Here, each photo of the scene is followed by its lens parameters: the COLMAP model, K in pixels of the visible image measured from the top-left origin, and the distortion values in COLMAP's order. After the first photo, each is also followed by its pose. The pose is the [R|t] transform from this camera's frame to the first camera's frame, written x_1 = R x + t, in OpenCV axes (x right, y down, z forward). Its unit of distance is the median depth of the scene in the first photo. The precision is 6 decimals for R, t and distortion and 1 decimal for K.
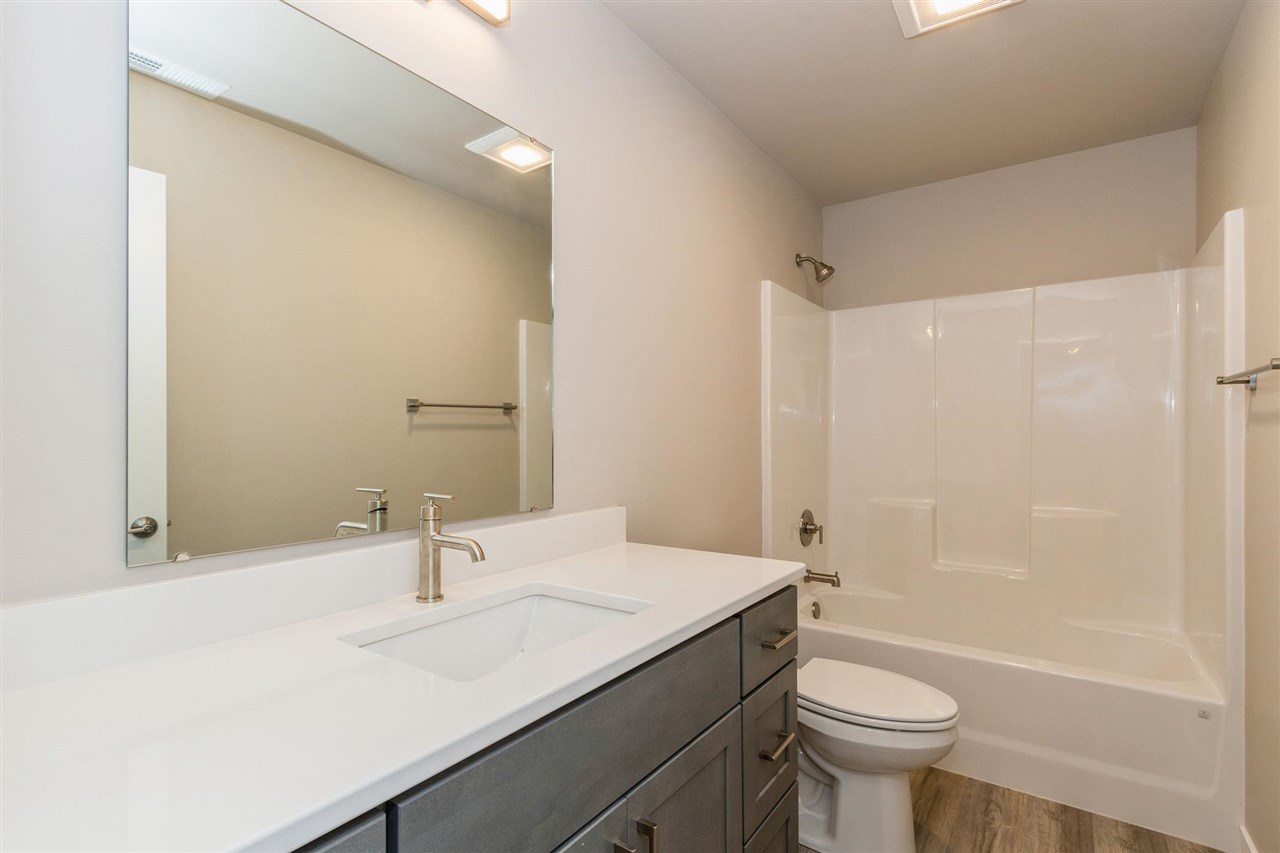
lens RADIAL K [[613.6, 0, 646.1], [0, 613.6, 424.9], [0, 0, 1]] dist [0.001498, 0.000161]
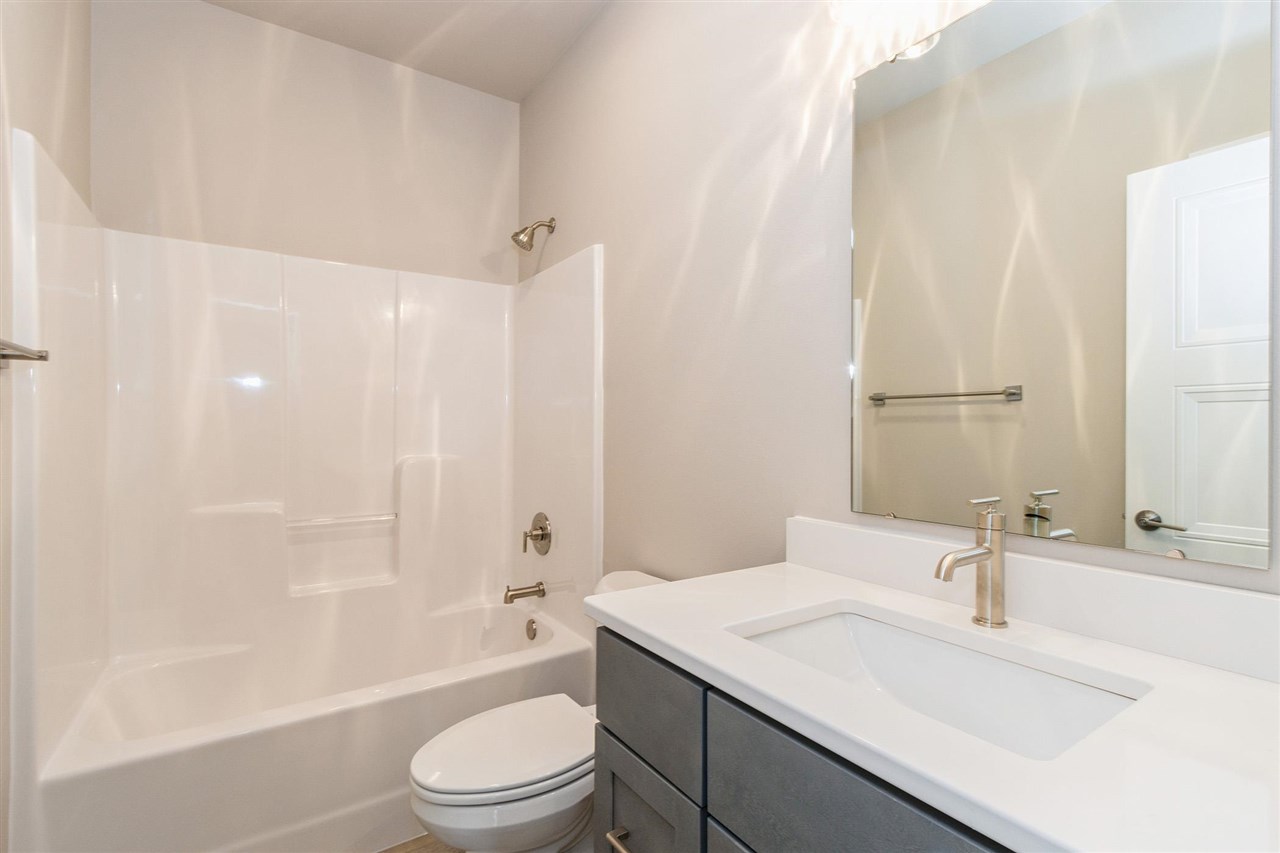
lens RADIAL K [[613.6, 0, 646.1], [0, 613.6, 424.9], [0, 0, 1]] dist [0.001498, 0.000161]
pose [[-0.335690, 0.006496, -0.941950, 0.693566], [0.007362, 0.999964, 0.004272, 0.004450], [0.941944, -0.005500, -0.335726, 0.969256]]
